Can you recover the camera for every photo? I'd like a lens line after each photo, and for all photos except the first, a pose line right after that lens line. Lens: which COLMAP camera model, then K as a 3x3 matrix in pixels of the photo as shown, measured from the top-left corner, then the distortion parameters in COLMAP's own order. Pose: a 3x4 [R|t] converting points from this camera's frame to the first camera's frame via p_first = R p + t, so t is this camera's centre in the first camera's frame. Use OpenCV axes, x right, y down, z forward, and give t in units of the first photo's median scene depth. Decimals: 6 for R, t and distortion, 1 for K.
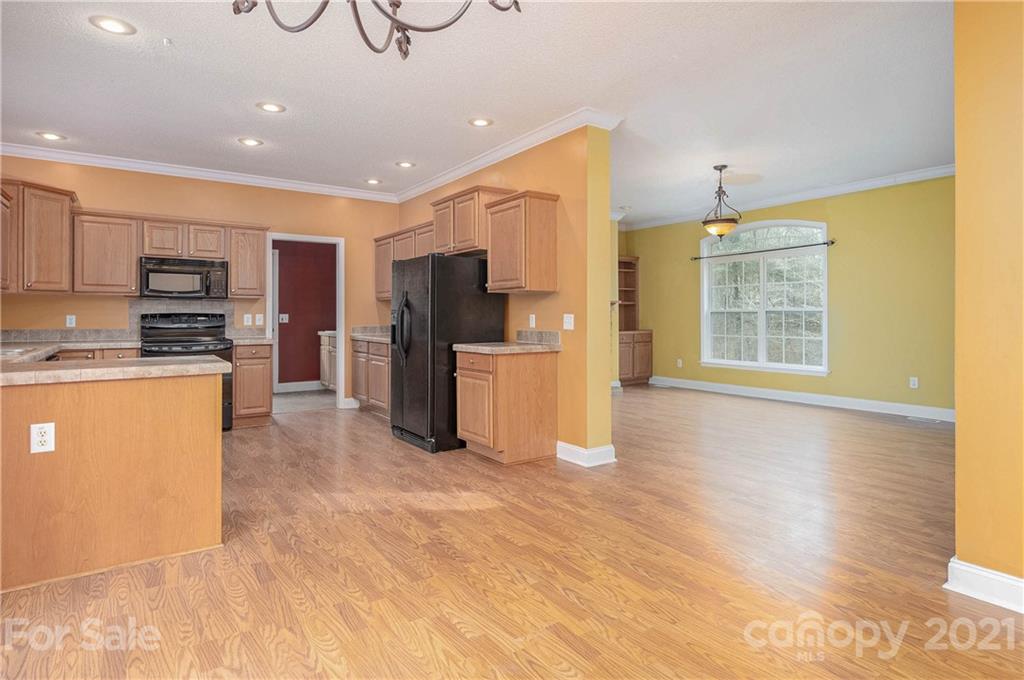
lens RADIAL K [[552.6, 0, 521.3], [0, 552.6, 312.7], [0, 0, 1]] dist [0.001197, 0.000783]
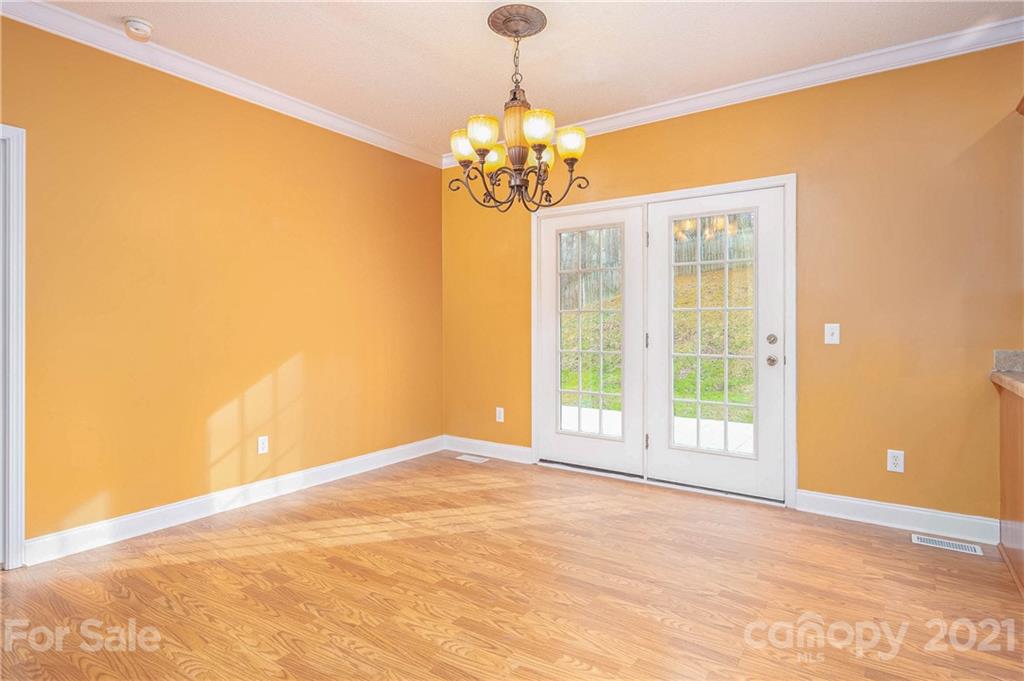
lens RADIAL K [[533.0, 0, 508.6], [0, 533.0, 325.6], [0, 0, 1]] dist [0.001826, 0.000831]
pose [[-0.944583, 0.004473, -0.328242, 0.122971], [0.007263, 0.999947, -0.007273, 0.003768], [0.328192, -0.009254, -0.944566, 0.749690]]
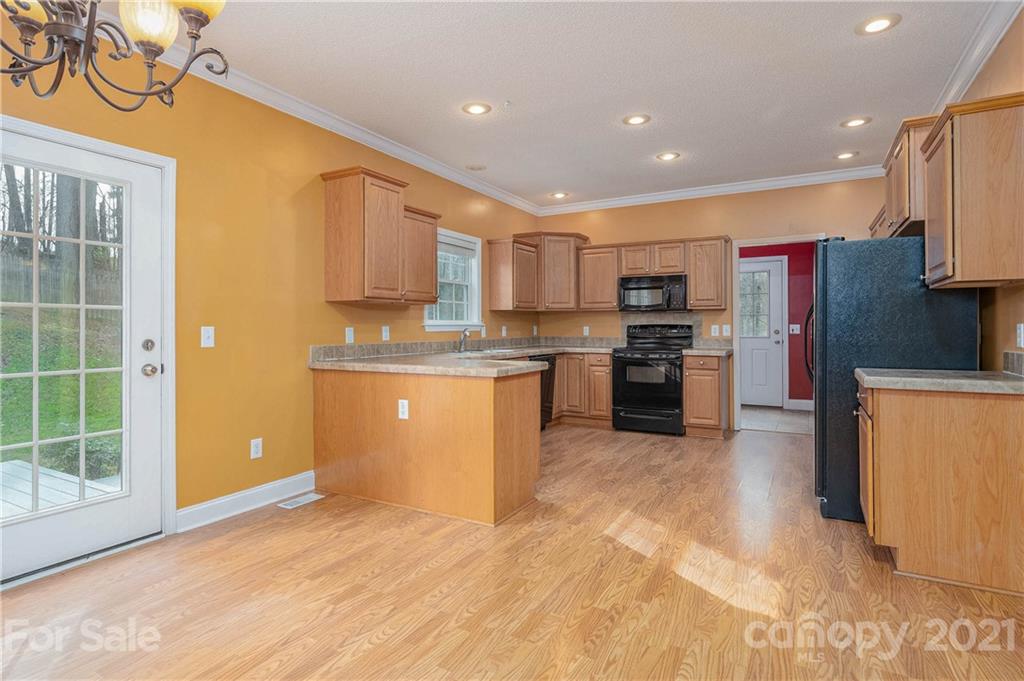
lens RADIAL K [[533.0, 0, 508.6], [0, 533.0, 325.6], [0, 0, 1]] dist [0.001826, 0.000831]
pose [[0.429560, -0.003556, -0.903031, 0.270179], [0.008088, 0.999967, -0.000090, 0.001132], [0.903002, -0.007264, 0.429575, 0.310030]]
